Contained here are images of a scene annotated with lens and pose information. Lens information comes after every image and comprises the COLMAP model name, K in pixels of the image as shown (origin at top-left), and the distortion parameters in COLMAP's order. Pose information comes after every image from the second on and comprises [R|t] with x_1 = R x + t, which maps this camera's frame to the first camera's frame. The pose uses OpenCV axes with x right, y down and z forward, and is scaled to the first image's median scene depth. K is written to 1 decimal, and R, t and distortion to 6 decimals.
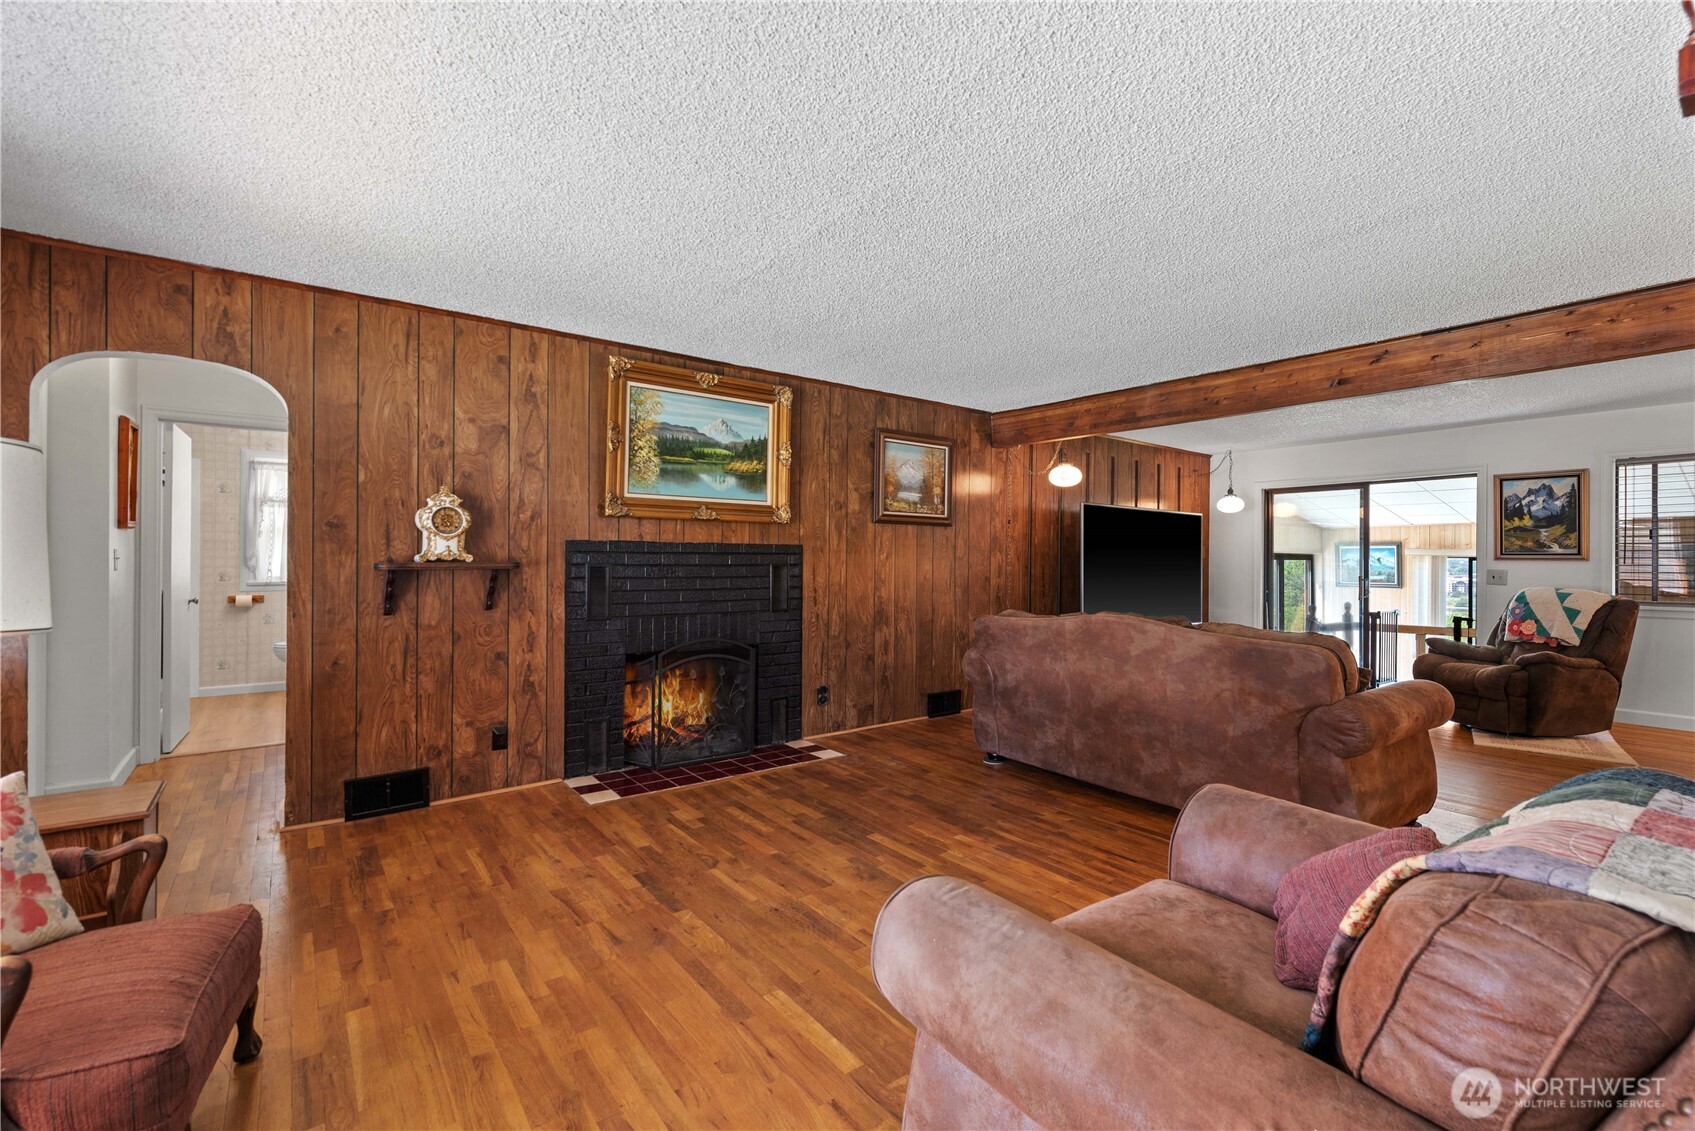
lens RADIAL K [[739.0, 0, 860.5], [0, 739.0, 560.3], [0, 0, 1]] dist [0.000102, -0.000822]
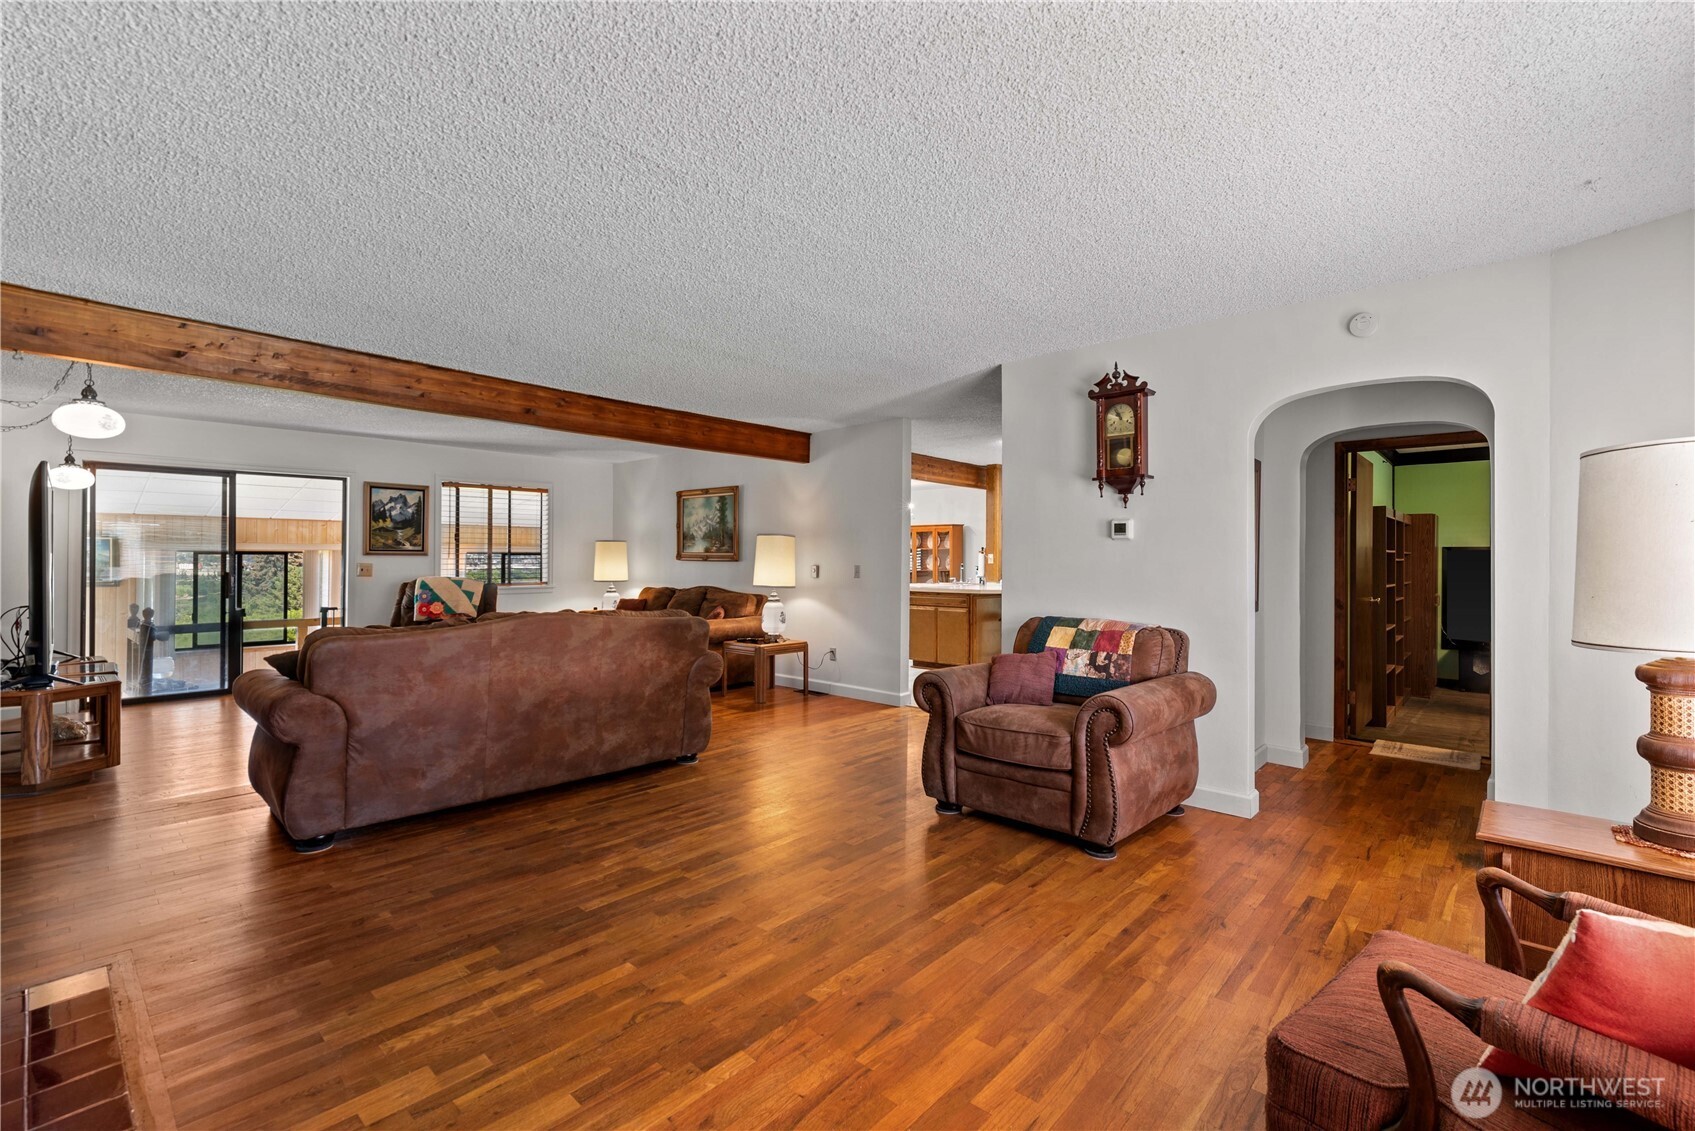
lens RADIAL K [[739.0, 0, 859.0], [0, 739.0, 558.3], [0, 0, 1]] dist [0.000102, -0.000822]
pose [[-0.175747, -0.006345, 0.984415, -0.772709], [-0.003294, 0.999977, 0.005857, -0.008666], [-0.984430, -0.002213, -0.175764, 0.806374]]
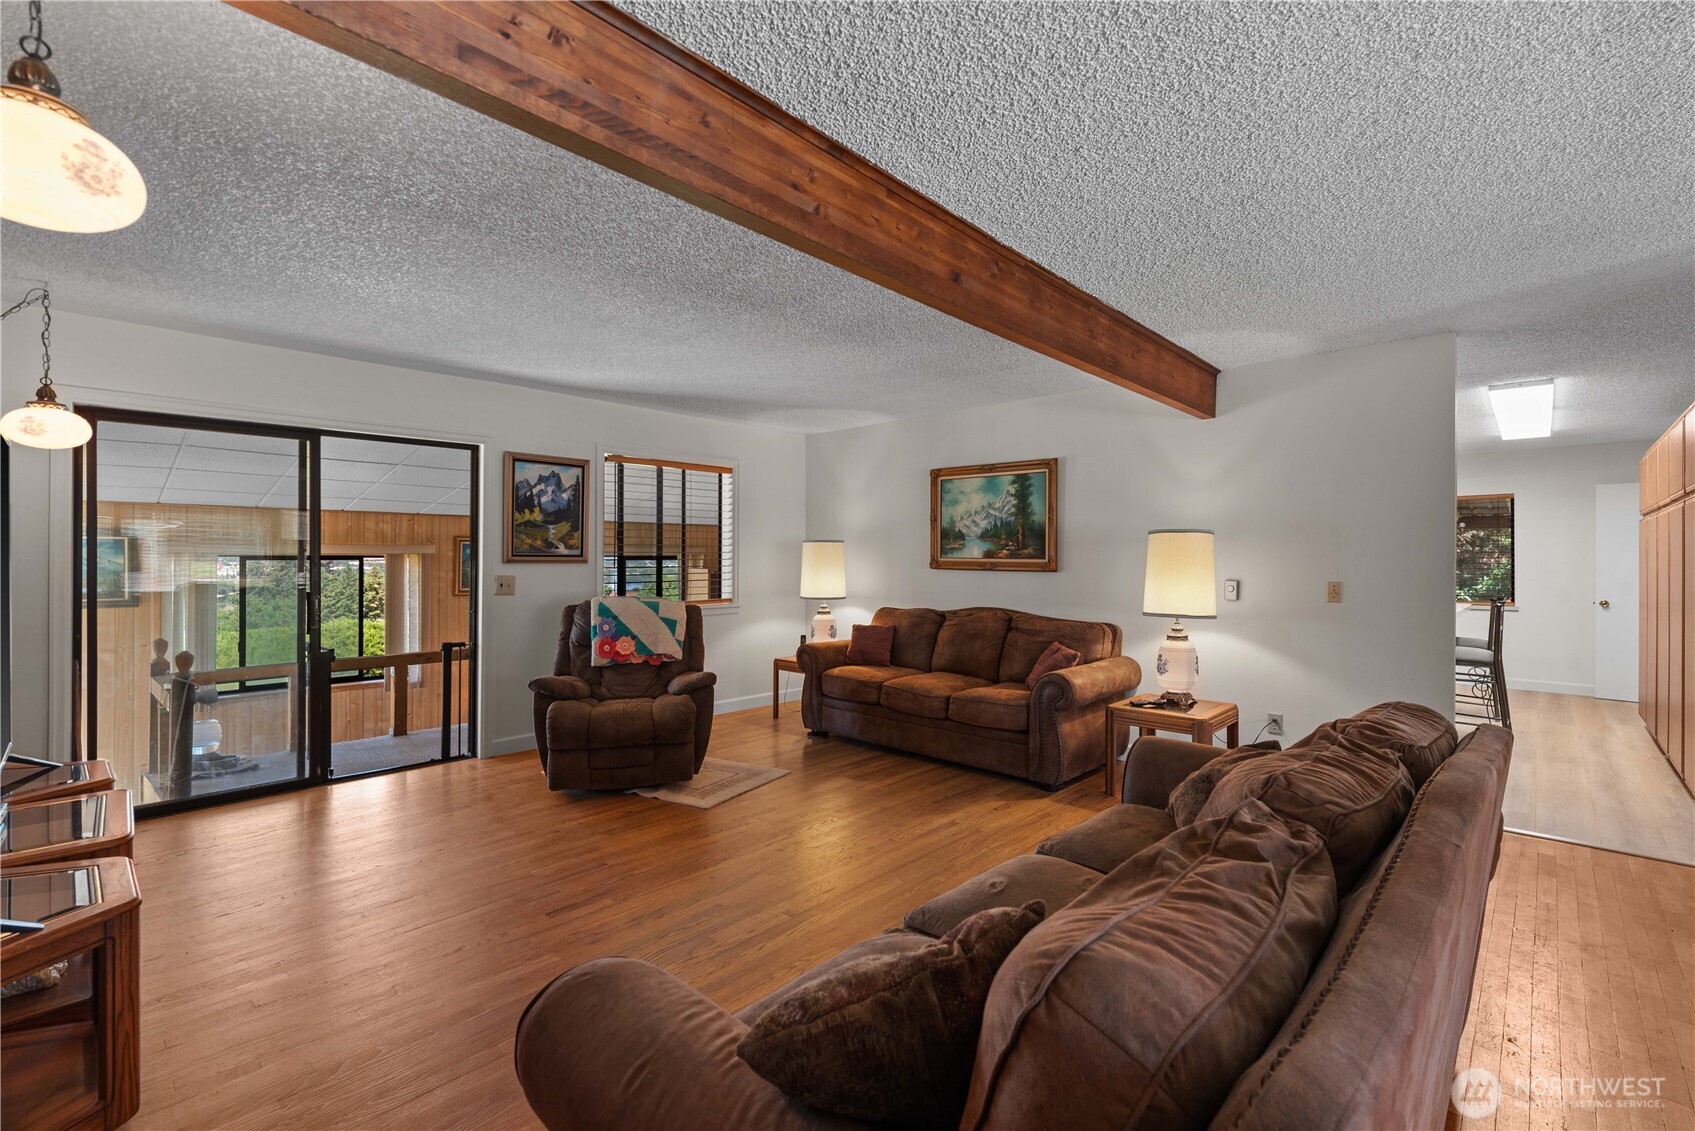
lens RADIAL K [[739.0, 0, 858.5], [0, 739.0, 559.3], [0, 0, 1]] dist [0.000102, -0.000822]
pose [[-0.161009, -0.008580, 0.986916, 0.082083], [-0.003349, 0.999961, 0.008147, -0.021141], [-0.986947, -0.001993, -0.161031, 1.399164]]
